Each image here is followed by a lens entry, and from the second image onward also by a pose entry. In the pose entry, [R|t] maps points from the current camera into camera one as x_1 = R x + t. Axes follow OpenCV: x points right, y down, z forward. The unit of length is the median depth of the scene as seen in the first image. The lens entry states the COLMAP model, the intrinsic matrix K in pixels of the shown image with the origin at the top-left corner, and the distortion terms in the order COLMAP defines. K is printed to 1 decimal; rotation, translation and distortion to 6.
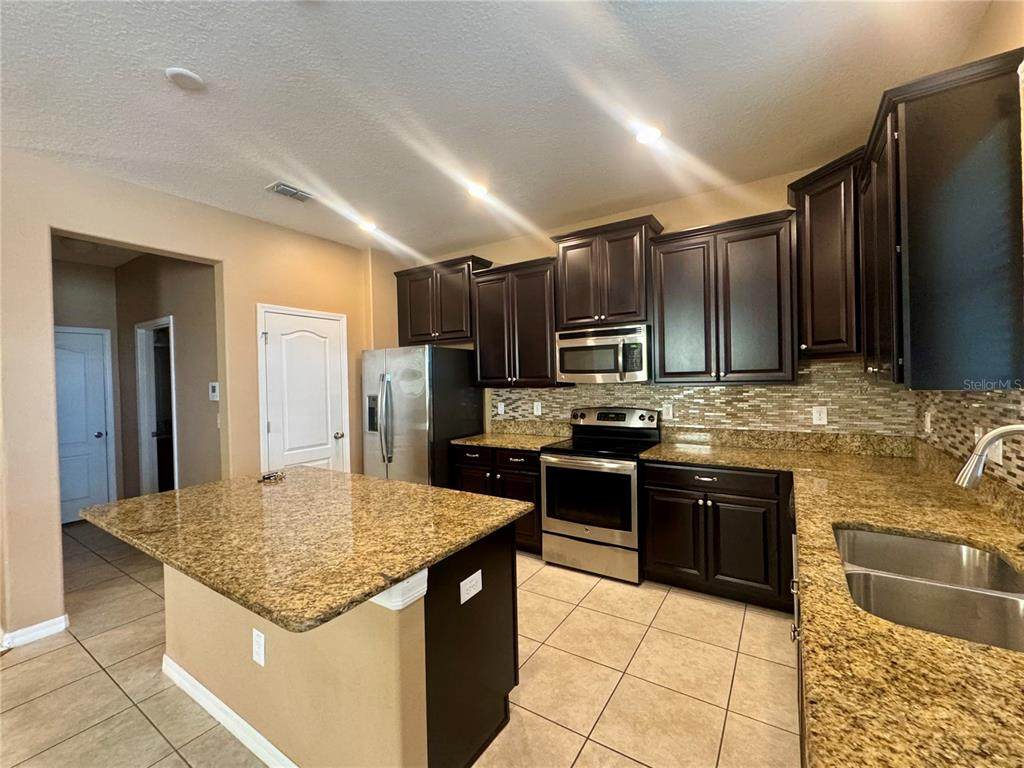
lens RADIAL K [[428.8, 0, 509.7], [0, 428.8, 384.4], [0, 0, 1]] dist [-0.002393, 0.000395]
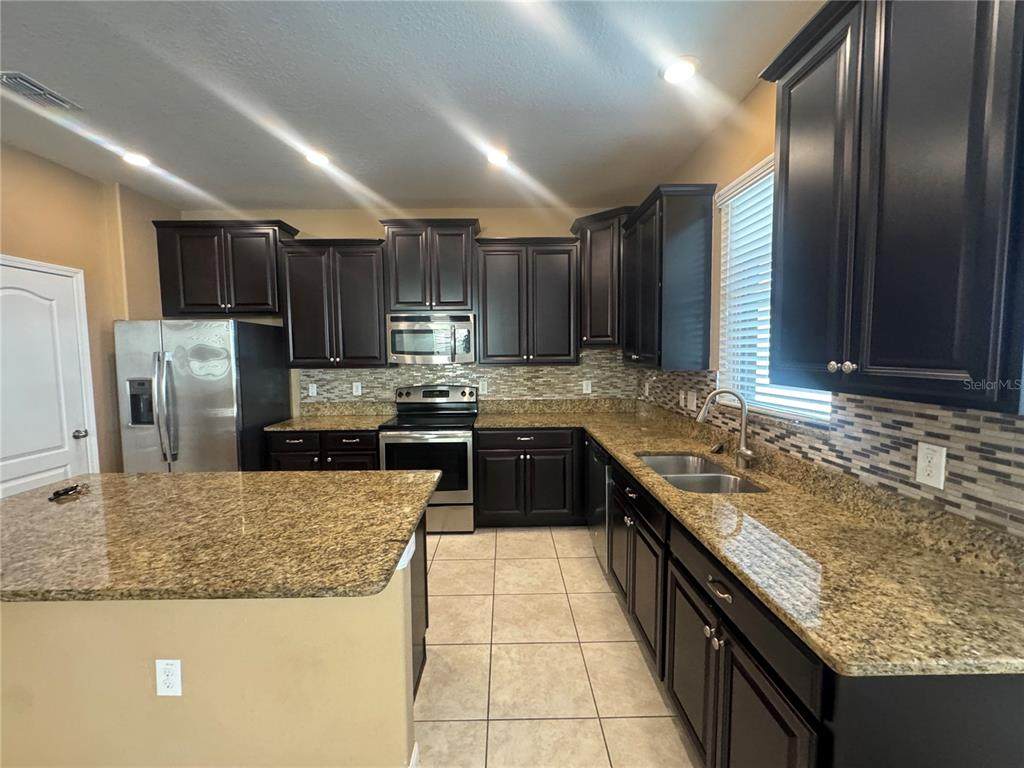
lens RADIAL K [[428.8, 0, 509.7], [0, 428.8, 384.4], [0, 0, 1]] dist [-0.002393, 0.000395]
pose [[0.830476, -0.027675, 0.556367, -0.250119], [-0.001972, 0.998613, 0.052617, -0.009052], [-0.557052, -0.044795, 0.829269, -0.031593]]
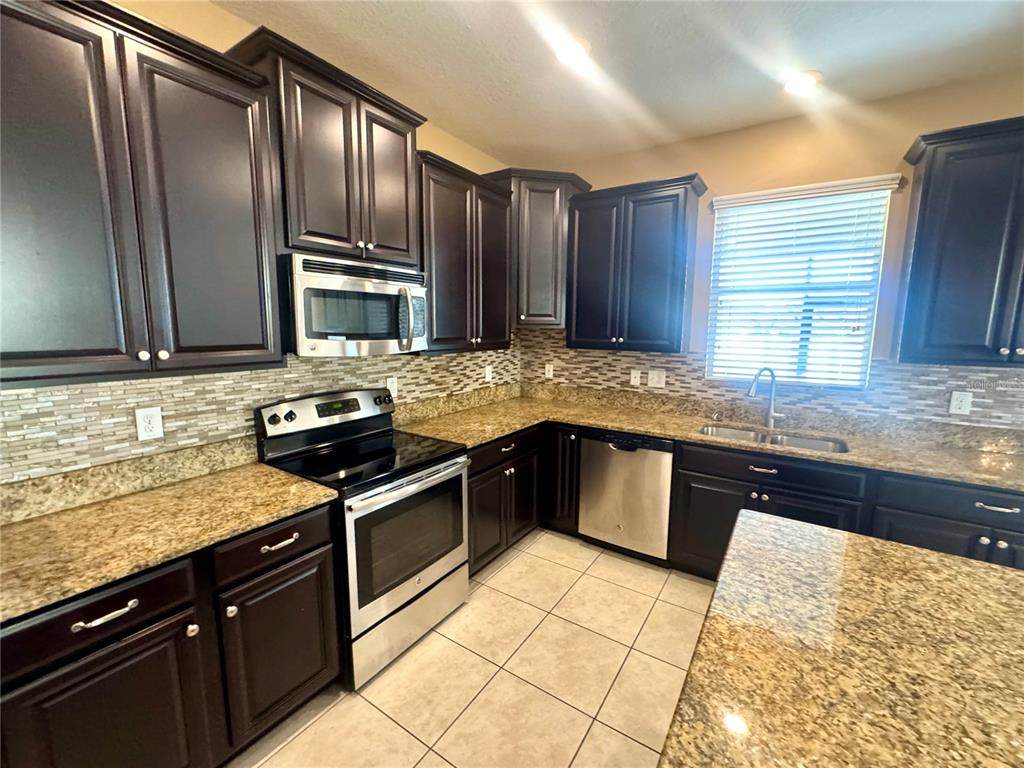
lens RADIAL K [[428.8, 0, 509.7], [0, 428.8, 384.4], [0, 0, 1]] dist [-0.002393, 0.000395]
pose [[0.006183, -0.116583, 0.993162, -0.428009], [0.005213, 0.993171, 0.116552, -0.033748], [-0.999967, 0.004456, 0.006748, 0.838476]]
